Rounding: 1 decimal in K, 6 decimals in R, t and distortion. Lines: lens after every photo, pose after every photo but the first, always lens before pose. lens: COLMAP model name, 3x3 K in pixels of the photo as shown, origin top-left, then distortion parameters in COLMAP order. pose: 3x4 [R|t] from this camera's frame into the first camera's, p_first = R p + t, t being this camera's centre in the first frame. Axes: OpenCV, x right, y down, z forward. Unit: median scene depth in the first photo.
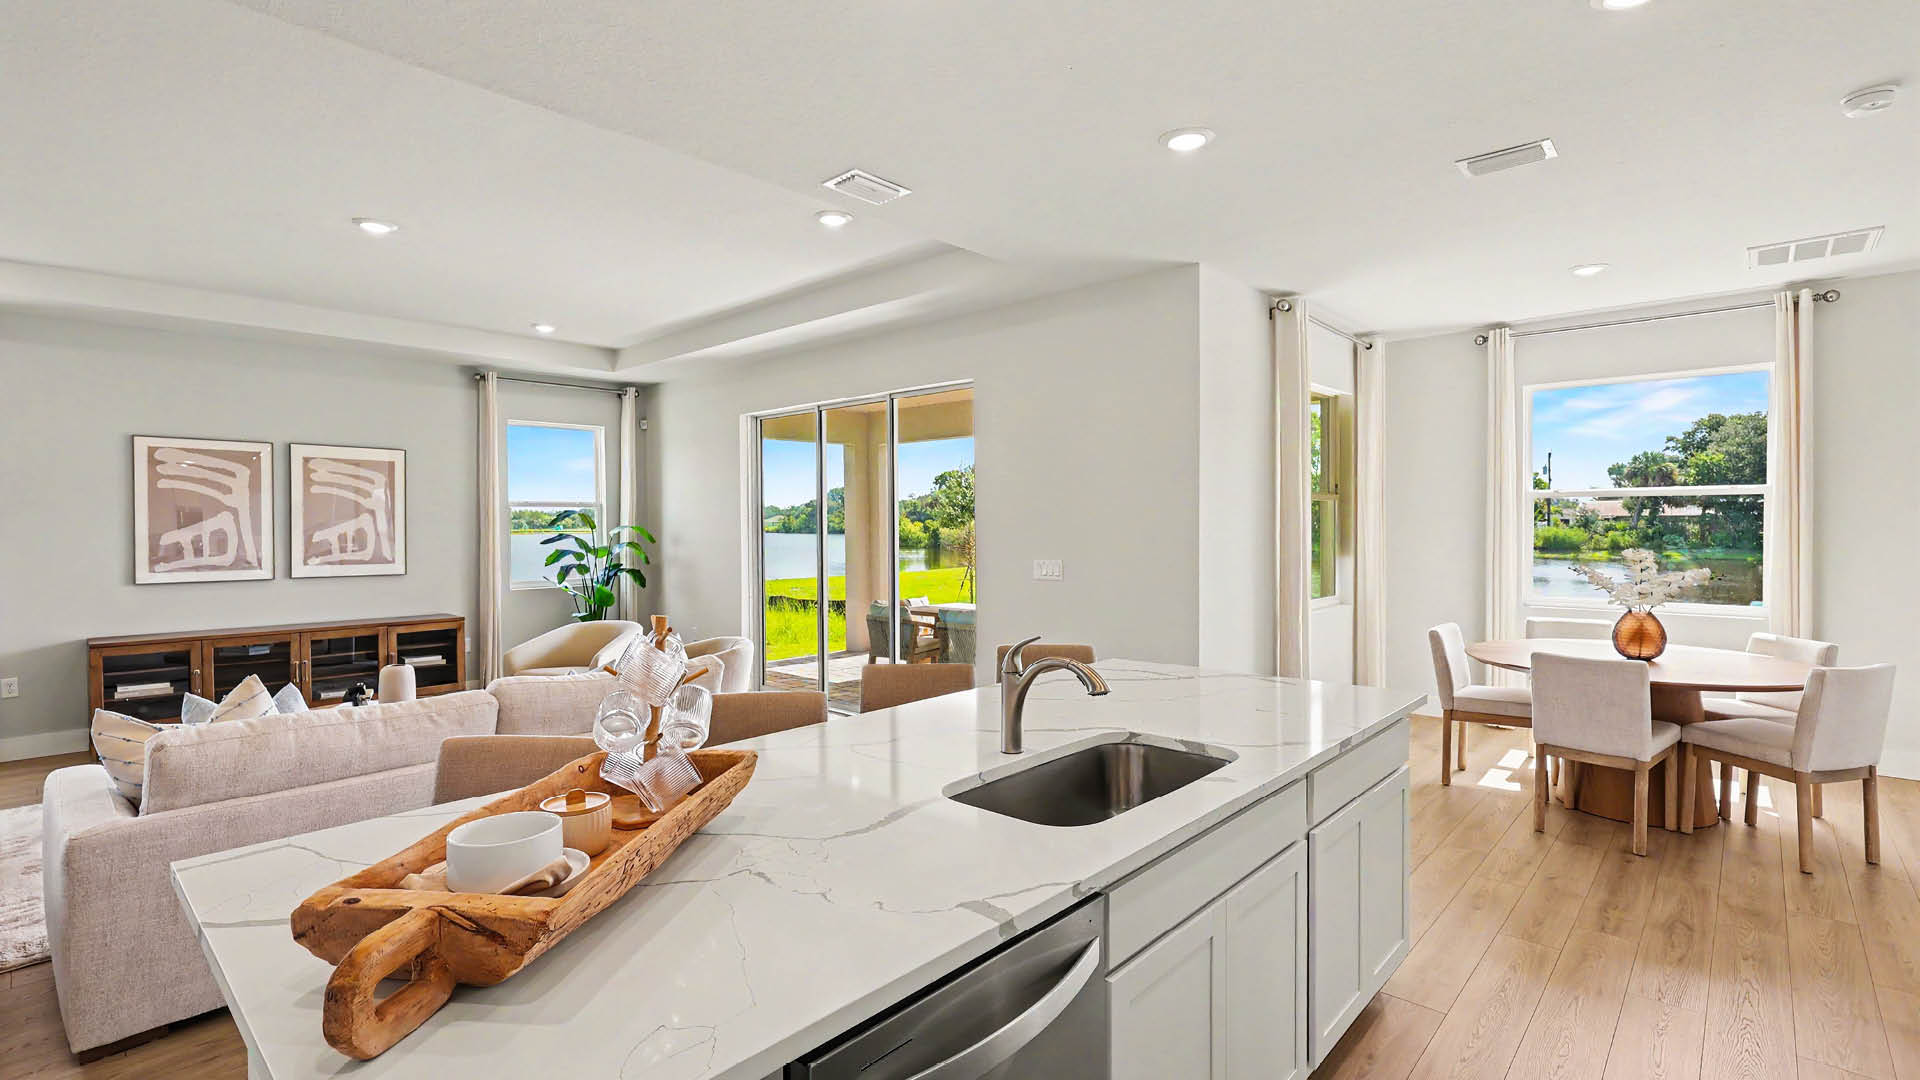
lens RADIAL K [[876.4, 0, 980.6], [0, 876.4, 534.8], [0, 0, 1]] dist [-0.016637, 0.003626]
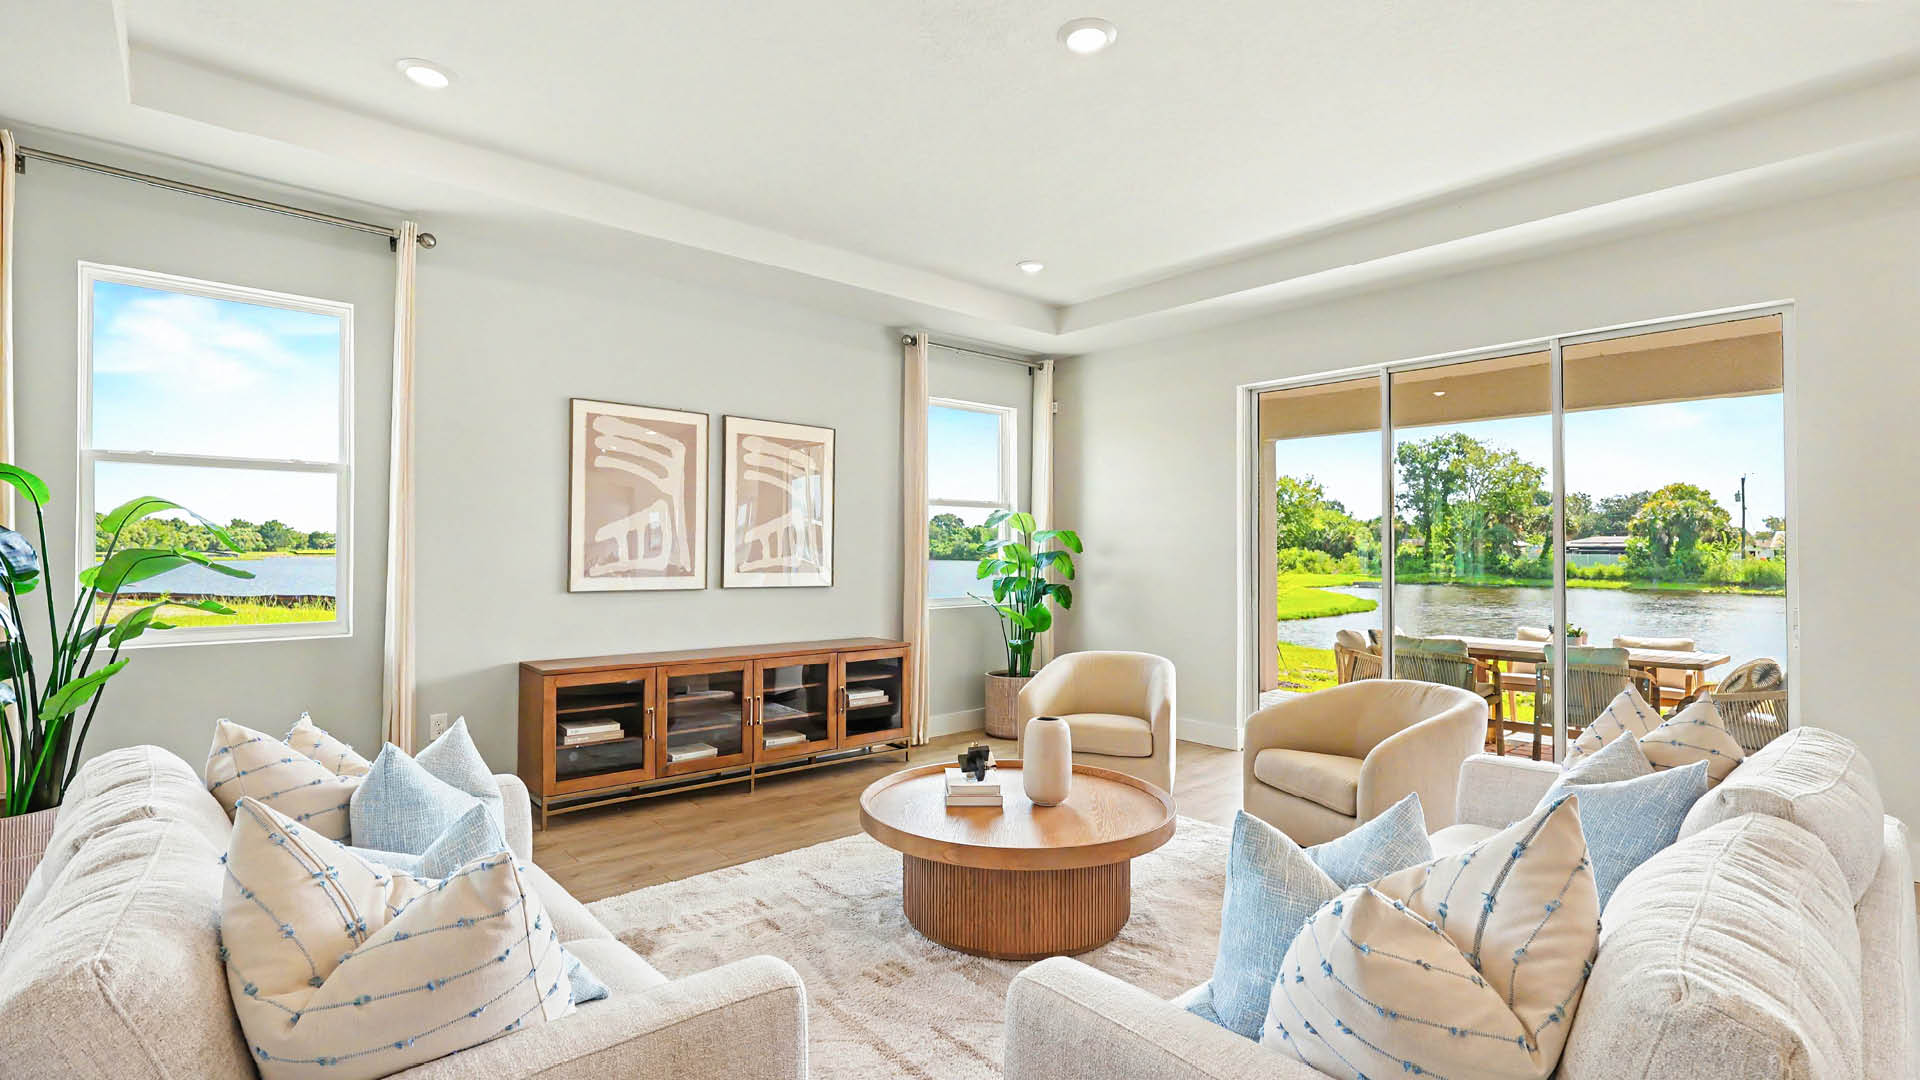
lens RADIAL K [[876.4, 0, 975.0], [0, 876.4, 539.0], [0, 0, 1]] dist [-0.016637, 0.003626]
pose [[0.993995, 0.008242, -0.109116, -0.479631], [-0.011117, 0.999606, -0.025769, 0.023549], [0.108860, 0.026827, 0.993695, 0.241042]]
